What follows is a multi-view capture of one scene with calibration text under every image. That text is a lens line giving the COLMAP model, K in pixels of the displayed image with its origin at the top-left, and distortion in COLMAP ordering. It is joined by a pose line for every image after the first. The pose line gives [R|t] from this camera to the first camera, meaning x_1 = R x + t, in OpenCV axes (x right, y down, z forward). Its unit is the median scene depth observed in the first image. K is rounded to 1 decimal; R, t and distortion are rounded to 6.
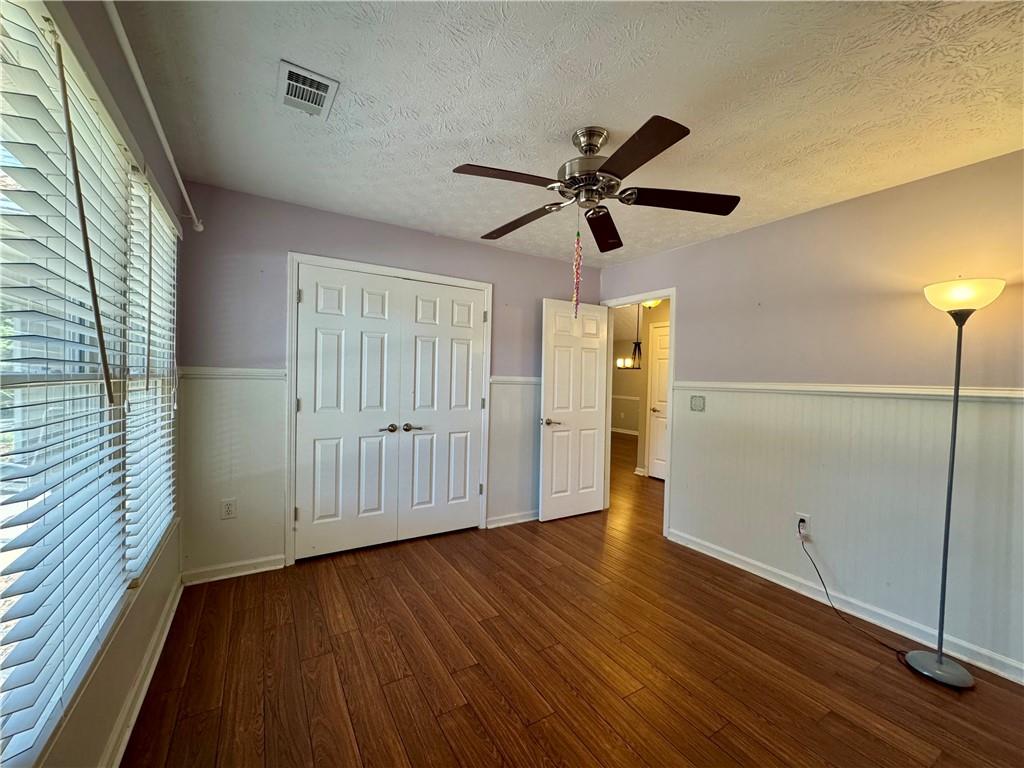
lens RADIAL K [[410.0, 0, 512.6], [0, 410.0, 385.7], [0, 0, 1]] dist [-0.004696, 0.000205]
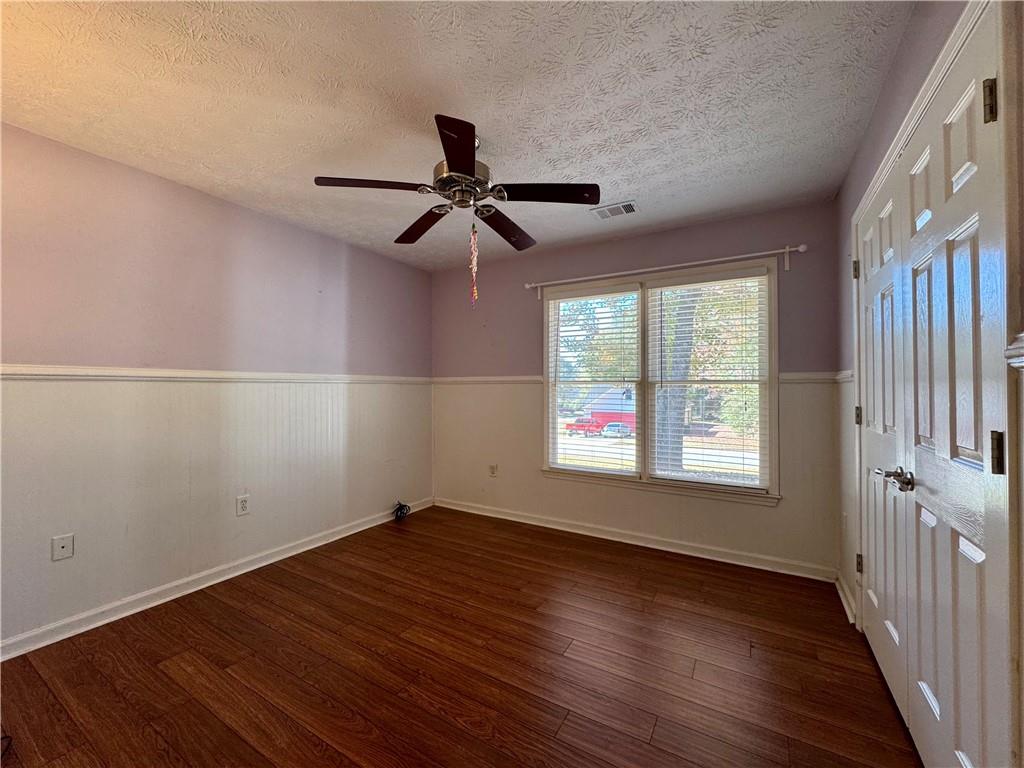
lens RADIAL K [[410.0, 0, 512.6], [0, 410.0, 385.7], [0, 0, 1]] dist [-0.004696, 0.000205]
pose [[-0.888493, -0.030529, -0.457873, 0.525587], [-0.029611, 0.999519, -0.009186, 0.030043], [0.457933, 0.005397, -0.888970, 1.944539]]
